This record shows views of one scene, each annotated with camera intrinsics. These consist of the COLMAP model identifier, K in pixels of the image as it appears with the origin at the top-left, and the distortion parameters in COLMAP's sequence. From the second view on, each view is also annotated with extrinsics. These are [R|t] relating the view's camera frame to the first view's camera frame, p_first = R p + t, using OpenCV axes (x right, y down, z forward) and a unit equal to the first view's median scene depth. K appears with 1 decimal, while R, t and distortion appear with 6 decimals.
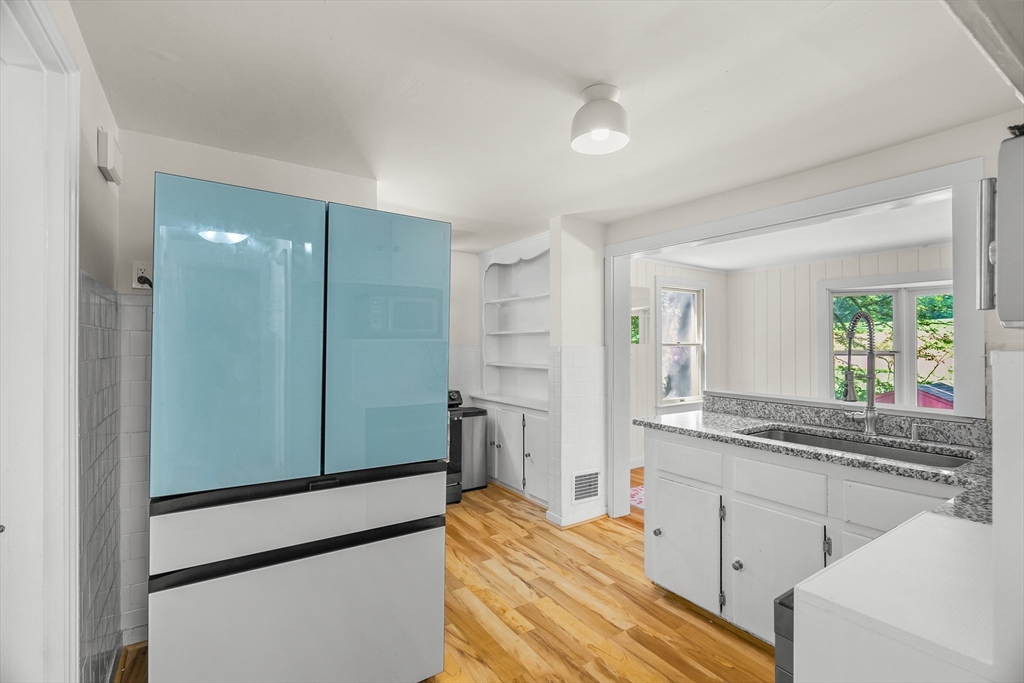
lens RADIAL K [[471.0, 0, 514.3], [0, 471.0, 345.6], [0, 0, 1]] dist [0.008974, 0.001390]
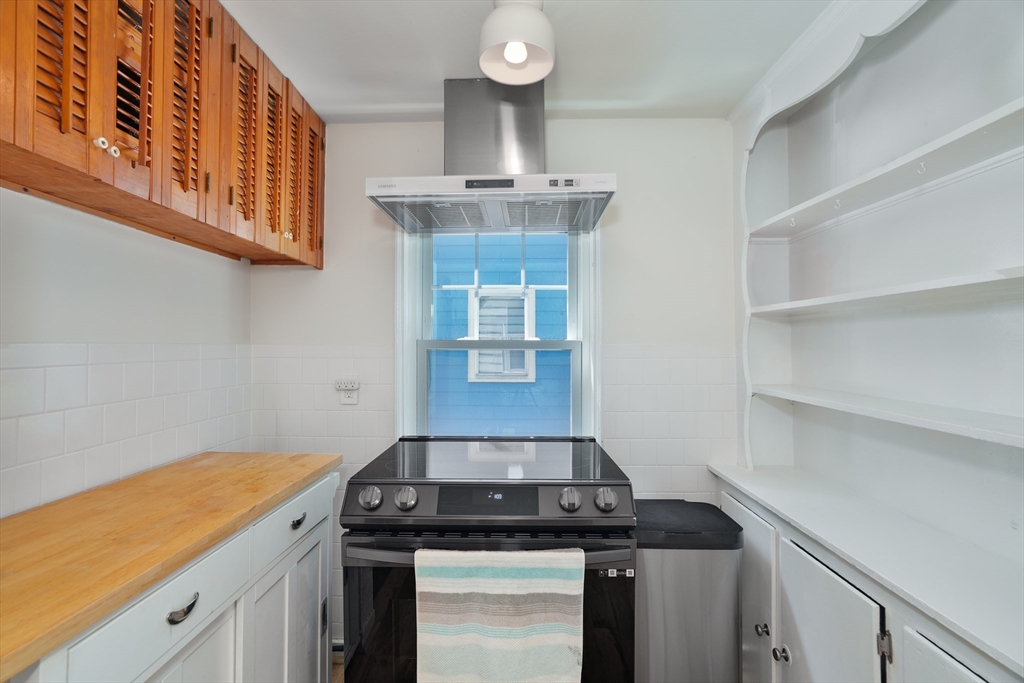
lens RADIAL K [[471.0, 0, 508.8], [0, 471.0, 341.5], [0, 0, 1]] dist [0.008974, 0.001390]
pose [[0.808939, 0.001317, -0.587891, 0.007834], [-0.005436, 0.999972, -0.005239, 0.001377], [0.587868, 0.007433, 0.808923, 0.778149]]
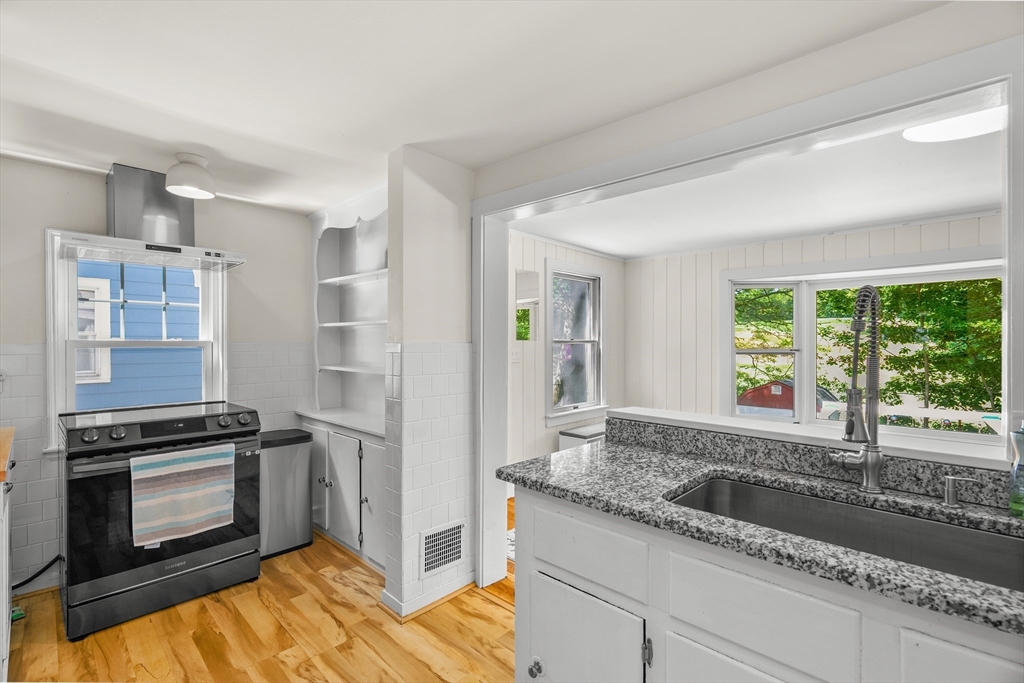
lens RADIAL K [[471.0, 0, 512.1], [0, 471.0, 344.0], [0, 0, 1]] dist [0.008974, 0.001390]
pose [[0.978370, 0.001586, 0.206857, 0.110194], [-0.002165, 0.999994, 0.002571, -0.000226], [-0.206852, -0.002963, 0.978368, 0.313657]]
